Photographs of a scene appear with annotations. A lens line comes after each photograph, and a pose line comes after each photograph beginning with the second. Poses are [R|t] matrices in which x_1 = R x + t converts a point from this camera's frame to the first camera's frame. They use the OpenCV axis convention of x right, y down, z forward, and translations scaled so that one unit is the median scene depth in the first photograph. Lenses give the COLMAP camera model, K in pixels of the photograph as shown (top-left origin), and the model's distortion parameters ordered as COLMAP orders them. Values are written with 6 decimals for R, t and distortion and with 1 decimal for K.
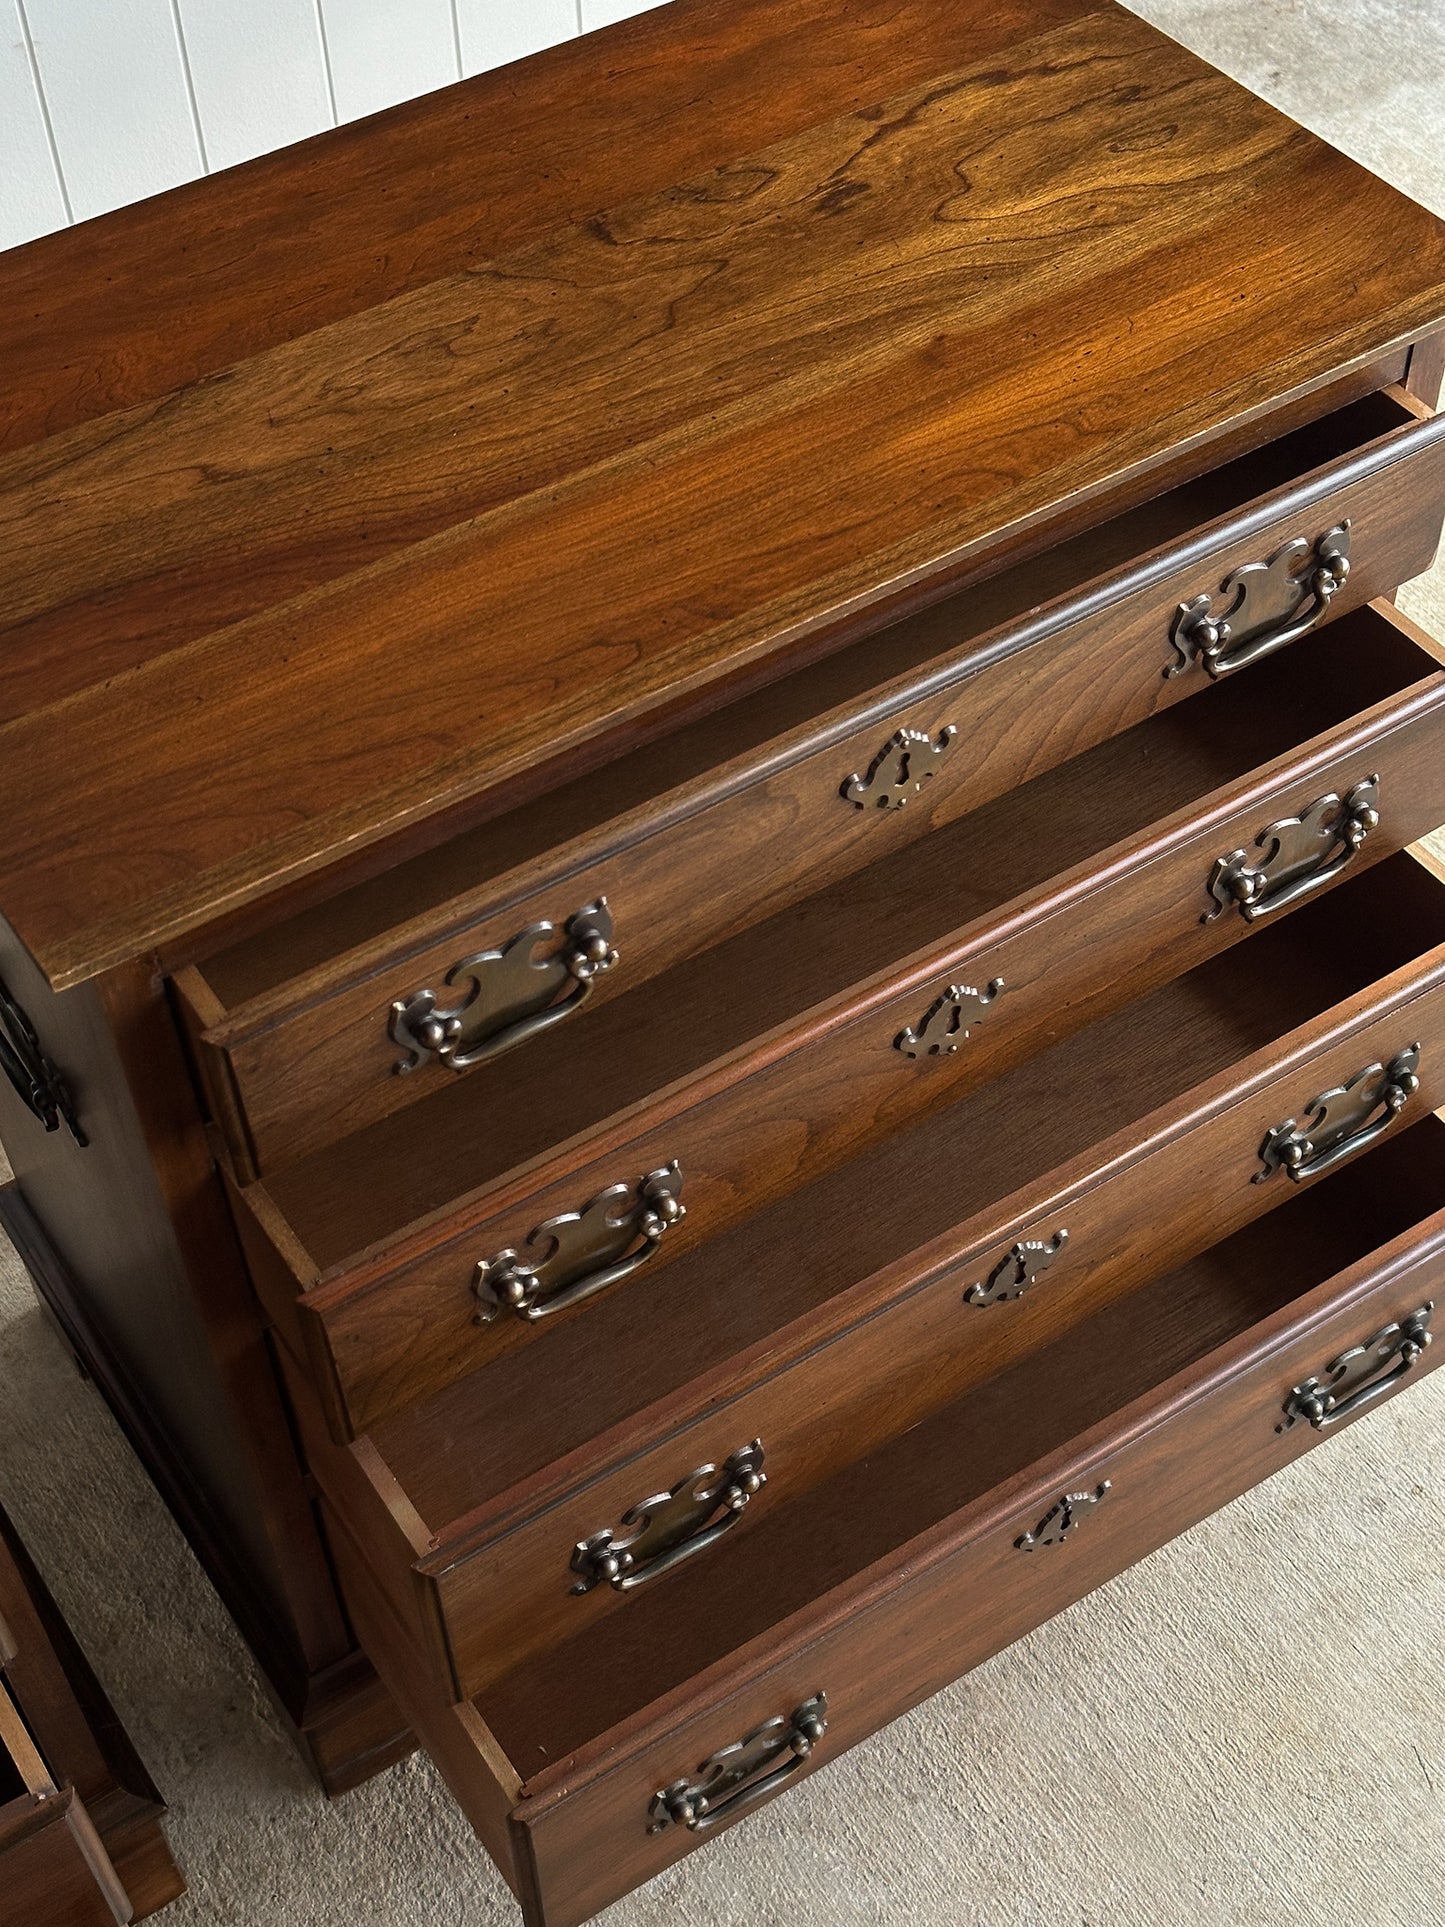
lens RADIAL K [[2686.1, 0, 731.3], [0, 2686.1, 930.5], [0, 0, 1]] dist [0.071407, -0.162867]
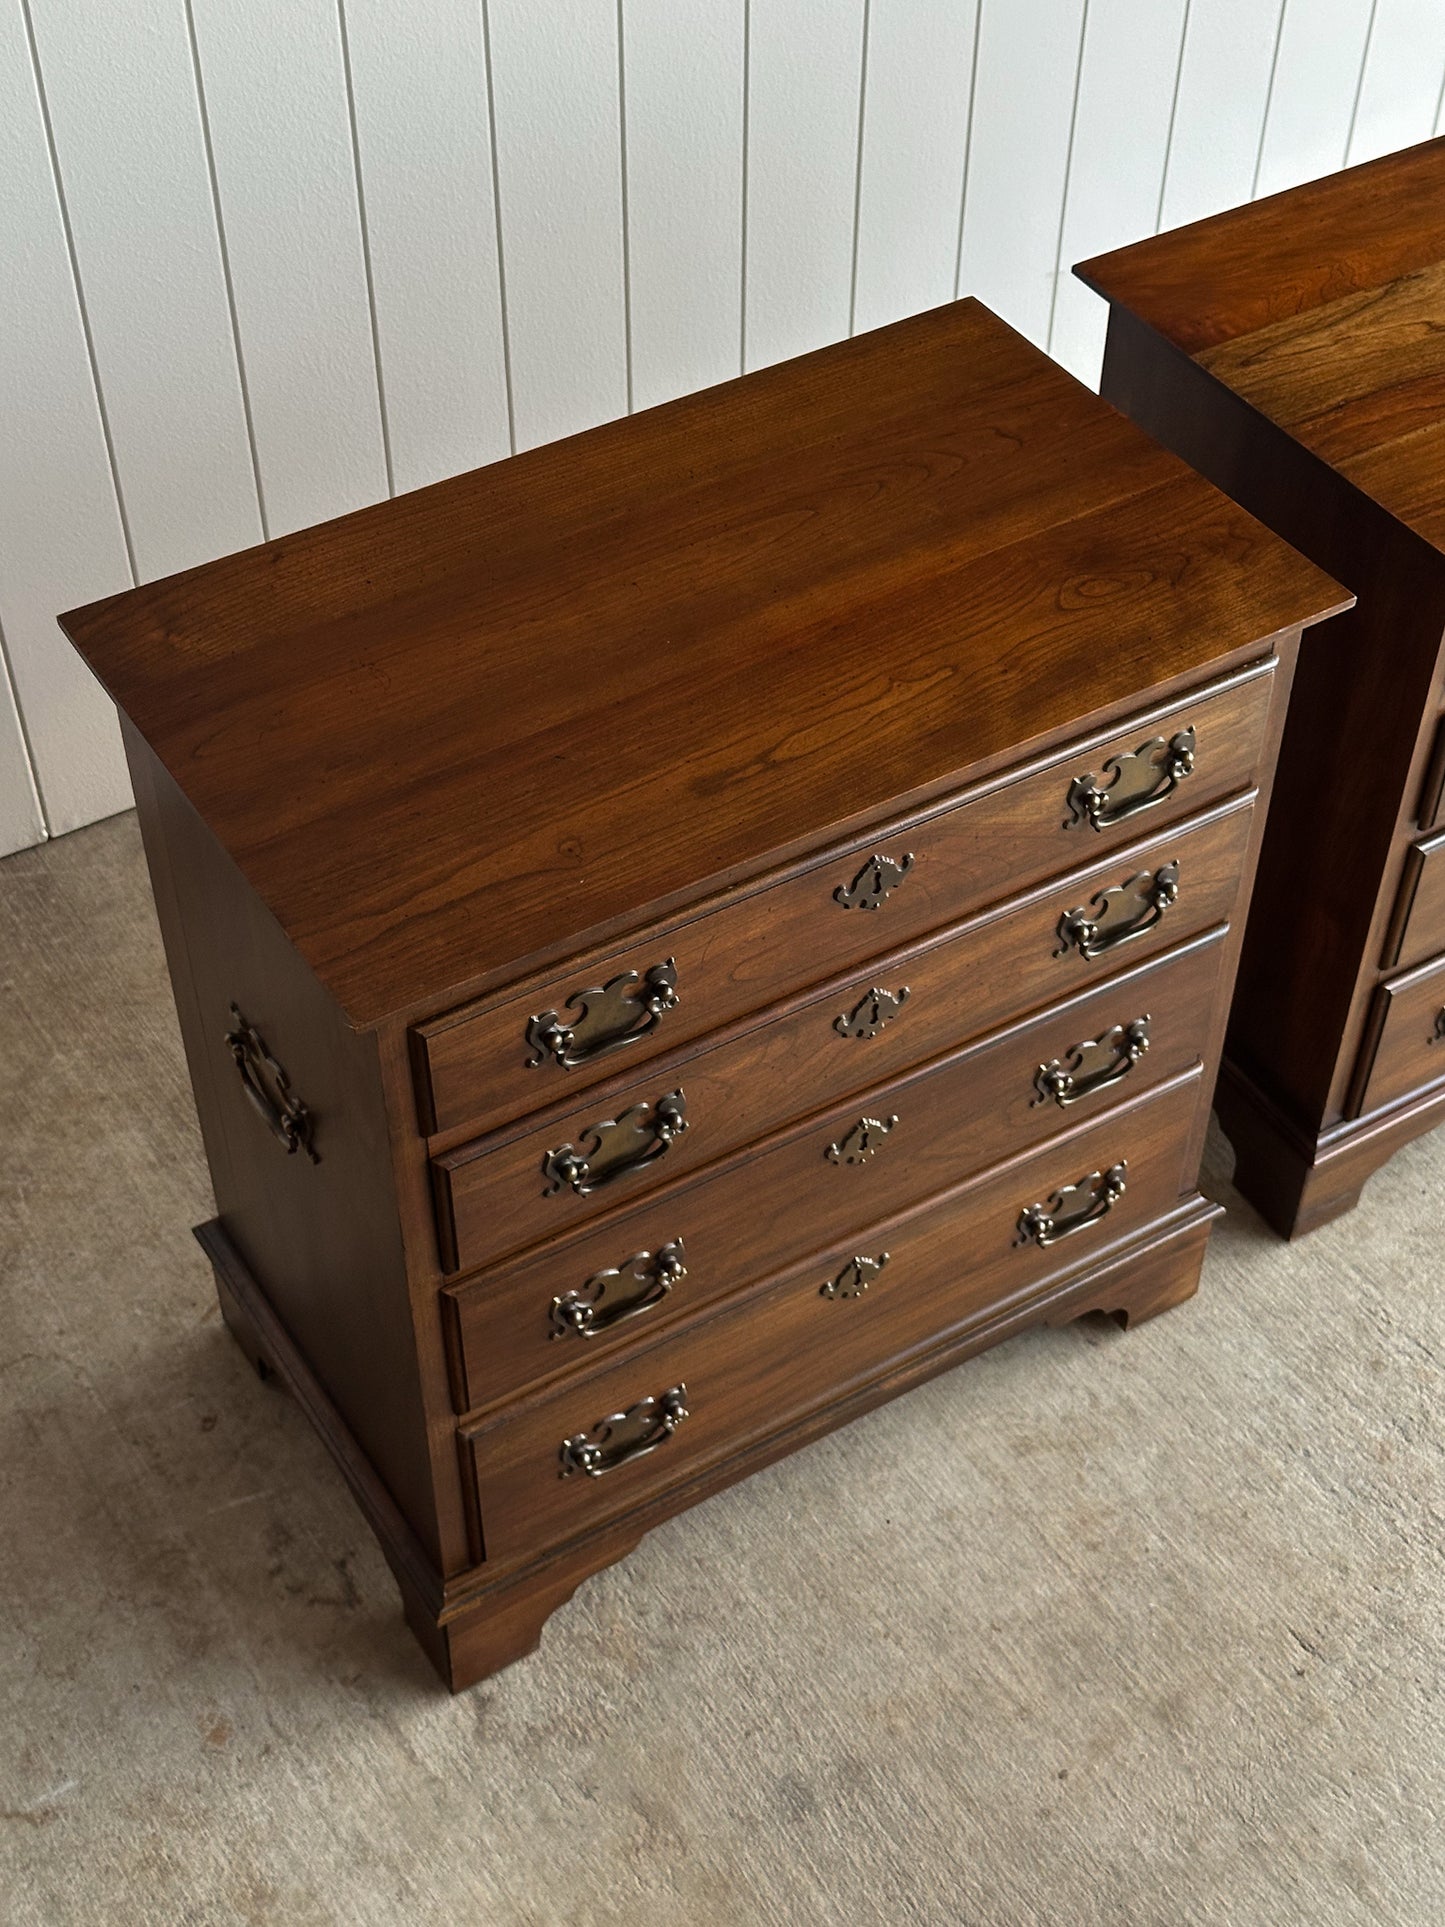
lens RADIAL K [[2689.8, 0, 748.1], [0, 2689.8, 929.4], [0, 0, 1]] dist [0.057791, -0.108601]
pose [[0.998820, 0.048096, 0.006766, -0.600807], [-0.047637, 0.997255, -0.056681, 0.317314], [-0.009474, 0.056291, 0.998369, -0.655608]]
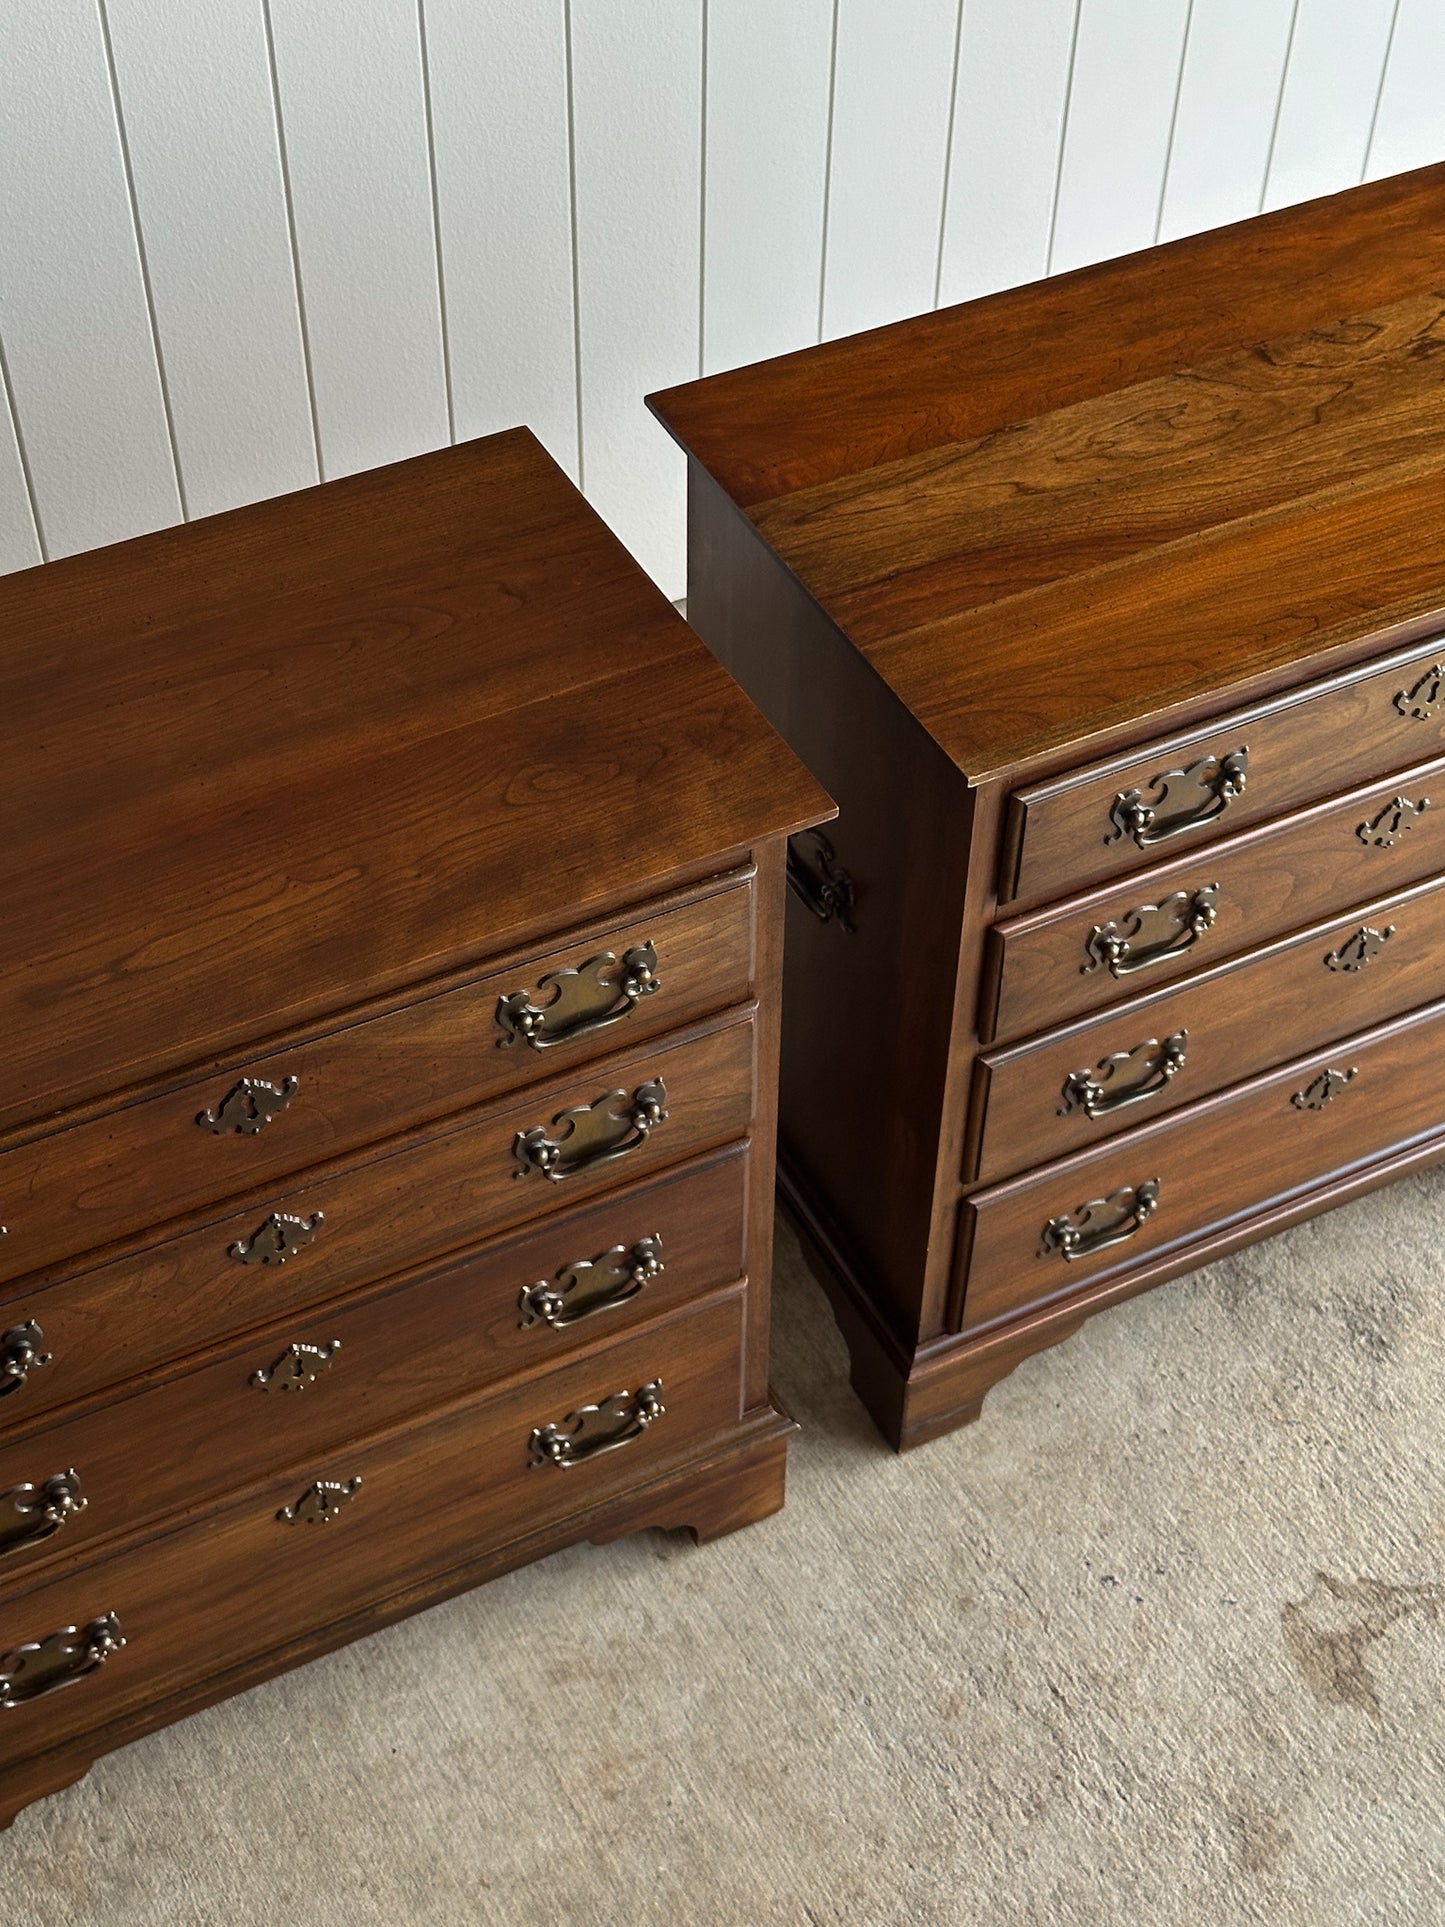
lens RADIAL K [[2686.1, 0, 731.3], [0, 2686.1, 930.5], [0, 0, 1]] dist [0.071407, -0.162867]
pose [[0.993654, 0.104871, -0.040658, -0.261189], [-0.106648, 0.993308, -0.044338, 0.160380], [0.035736, 0.048393, 0.998189, -0.503218]]
